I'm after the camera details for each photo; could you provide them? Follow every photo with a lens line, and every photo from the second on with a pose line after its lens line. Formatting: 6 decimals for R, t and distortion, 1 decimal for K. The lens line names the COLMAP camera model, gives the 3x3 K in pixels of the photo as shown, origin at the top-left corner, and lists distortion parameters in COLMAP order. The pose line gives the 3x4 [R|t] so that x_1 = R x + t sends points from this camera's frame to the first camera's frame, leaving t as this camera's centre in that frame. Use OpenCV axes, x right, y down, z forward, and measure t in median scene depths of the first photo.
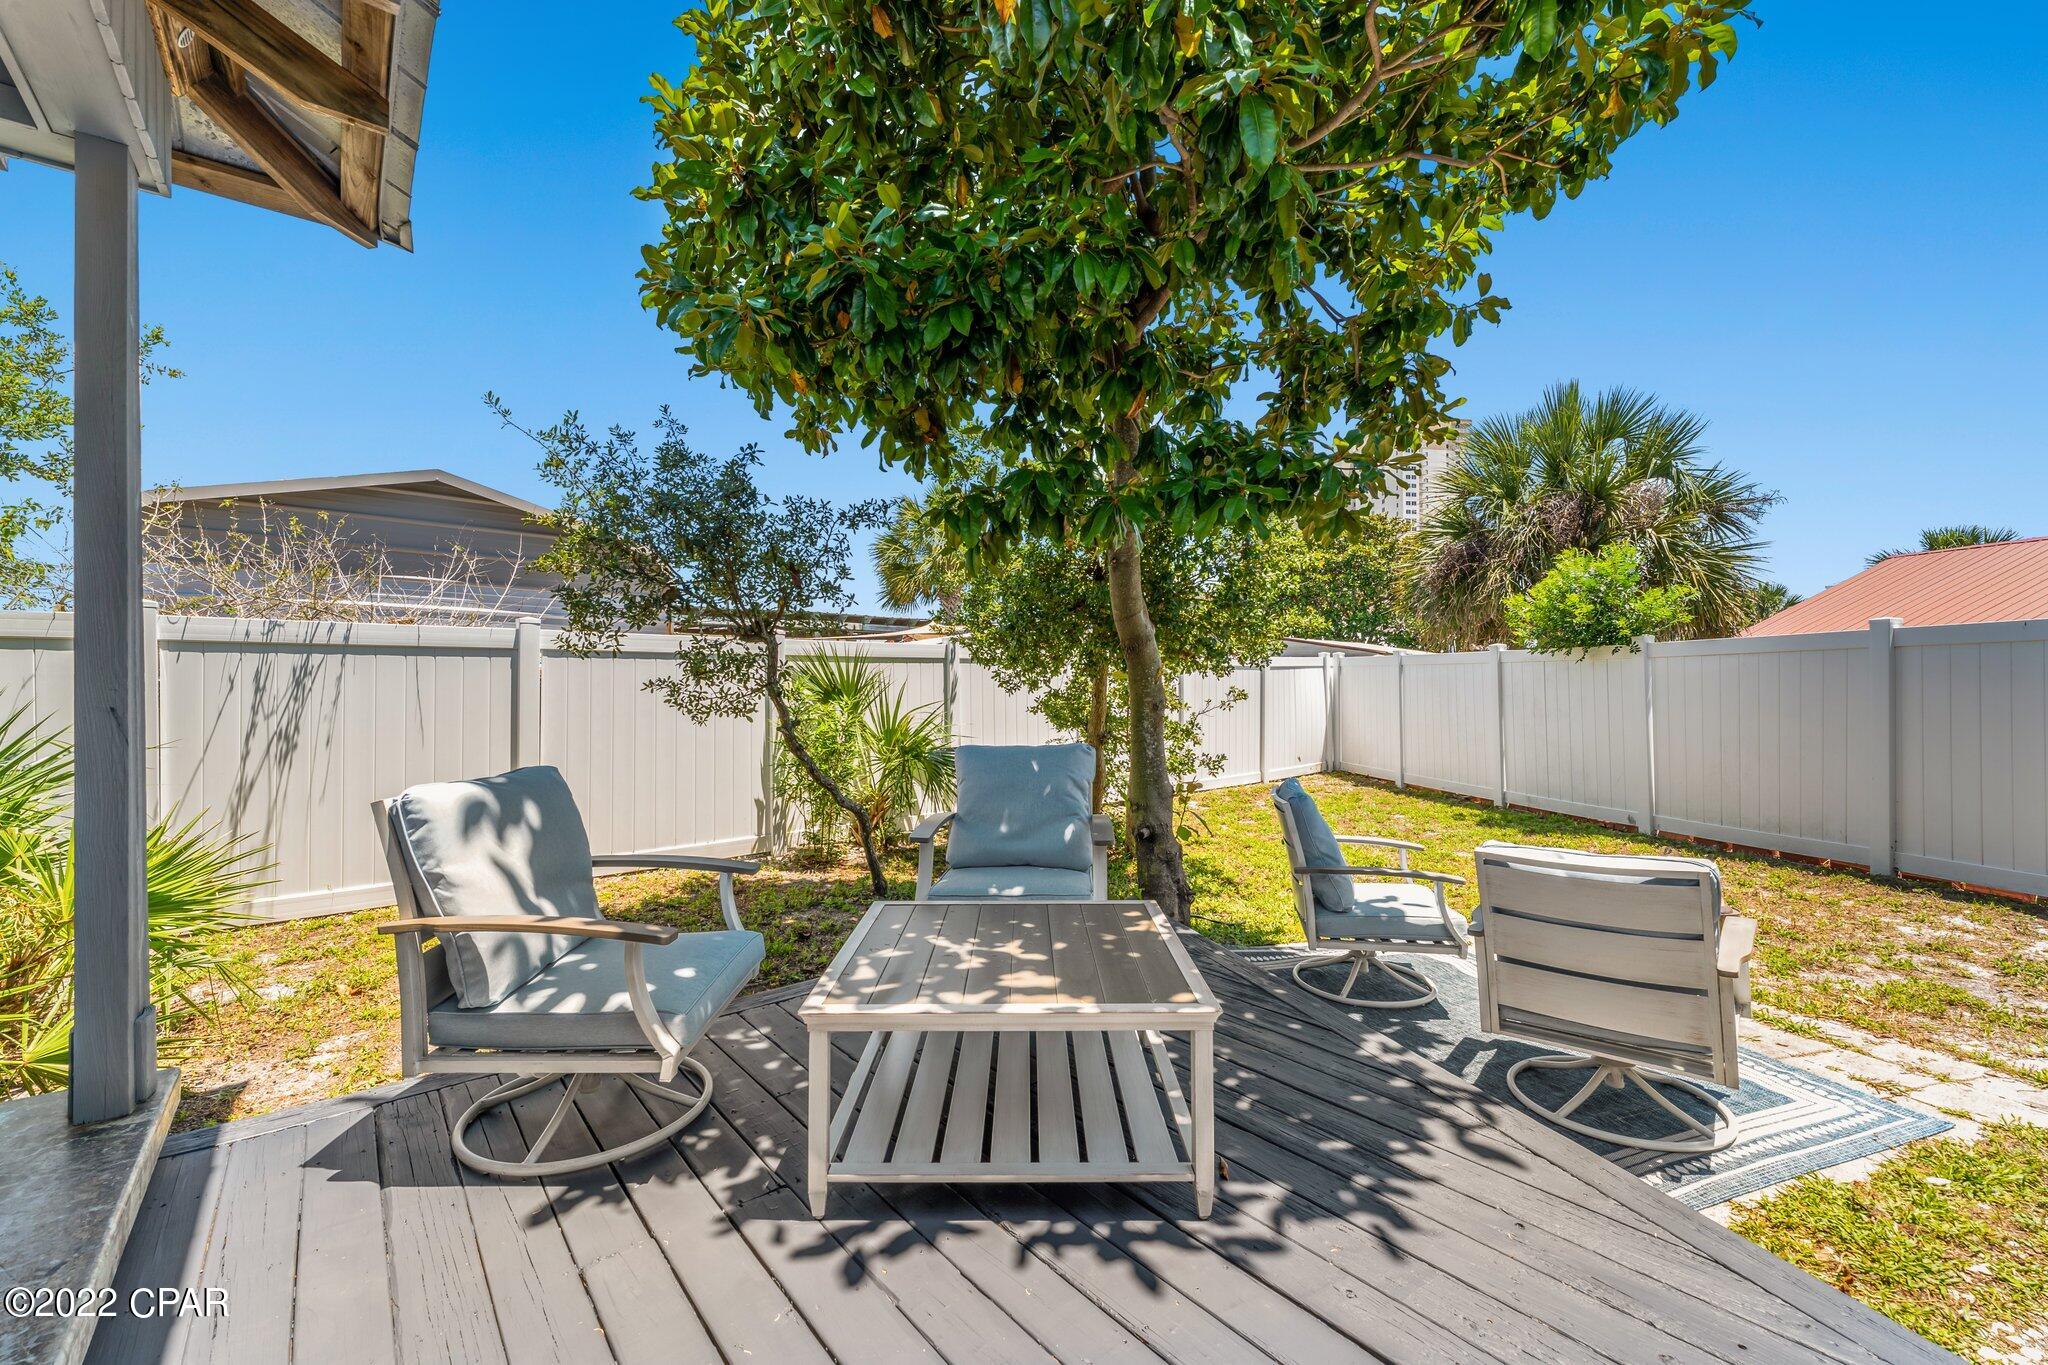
lens RADIAL K [[819.5, 0, 1016.8], [0, 819.5, 688.4], [0, 0, 1]] dist [0.001040, 0.000070]
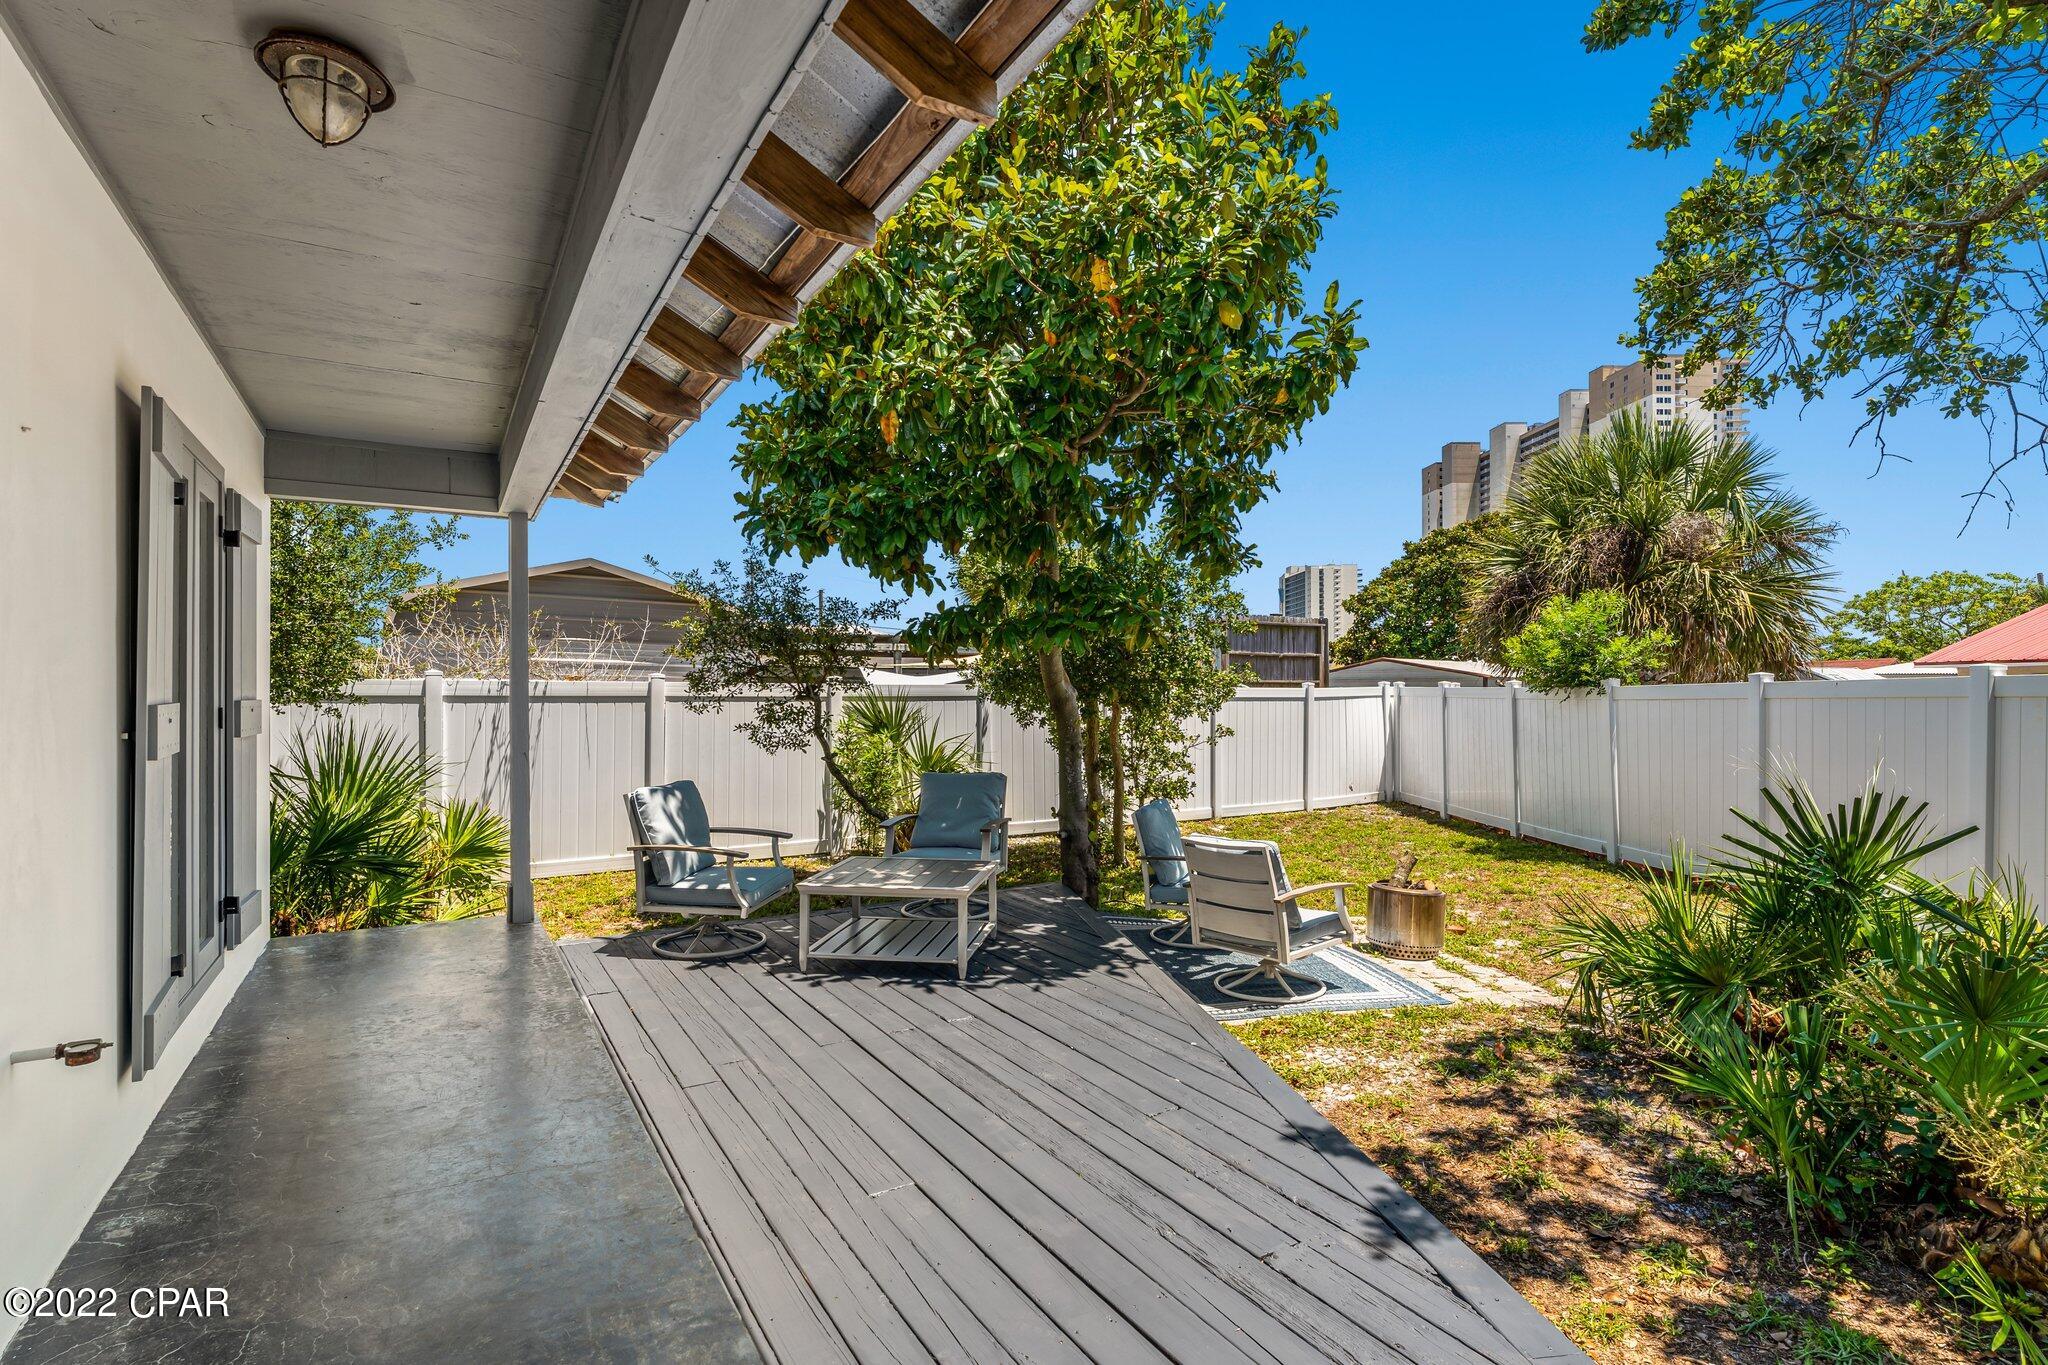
lens RADIAL K [[1024.1, 0, 1032.2], [0, 1024.1, 686.6], [0, 0, 1]] dist [0.003367, -0.000145]
pose [[0.989933, 0.004530, -0.141463, 0.332538], [-0.005848, 0.999943, -0.008902, -0.063324], [0.141415, 0.009639, 0.989903, -0.745650]]
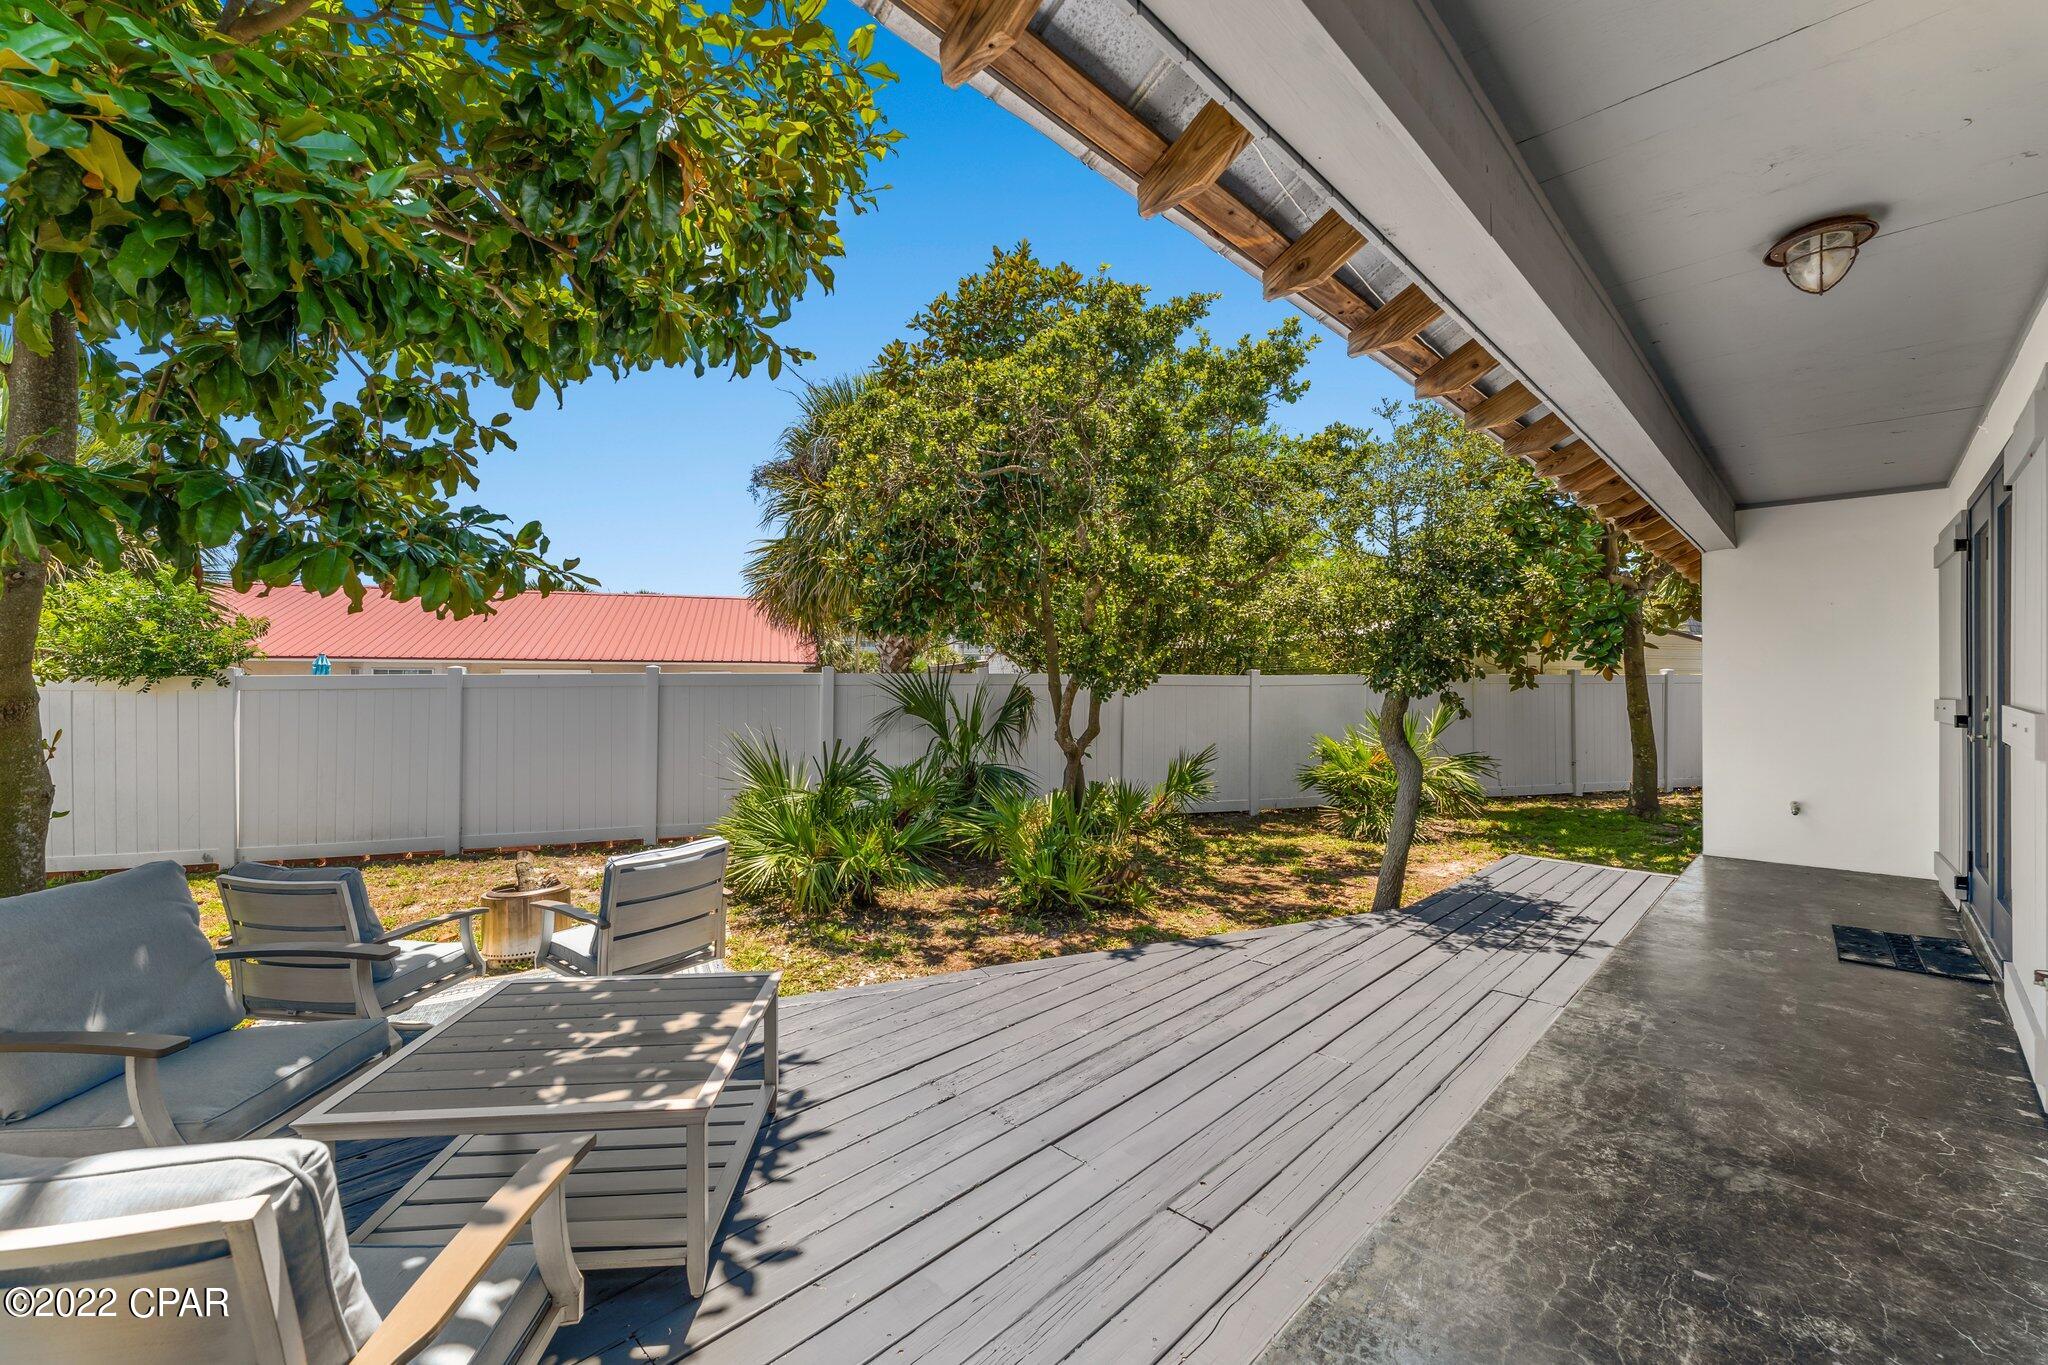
lens RADIAL K [[819.5, 0, 1017.4], [0, 819.5, 672.5], [0, 0, 1]] dist [0.001040, 0.000070]
pose [[-0.101768, 0.019815, 0.994611, -0.564030], [0.004836, 0.999800, -0.019424, -0.061801], [-0.994796, 0.002833, -0.101844, 0.283289]]
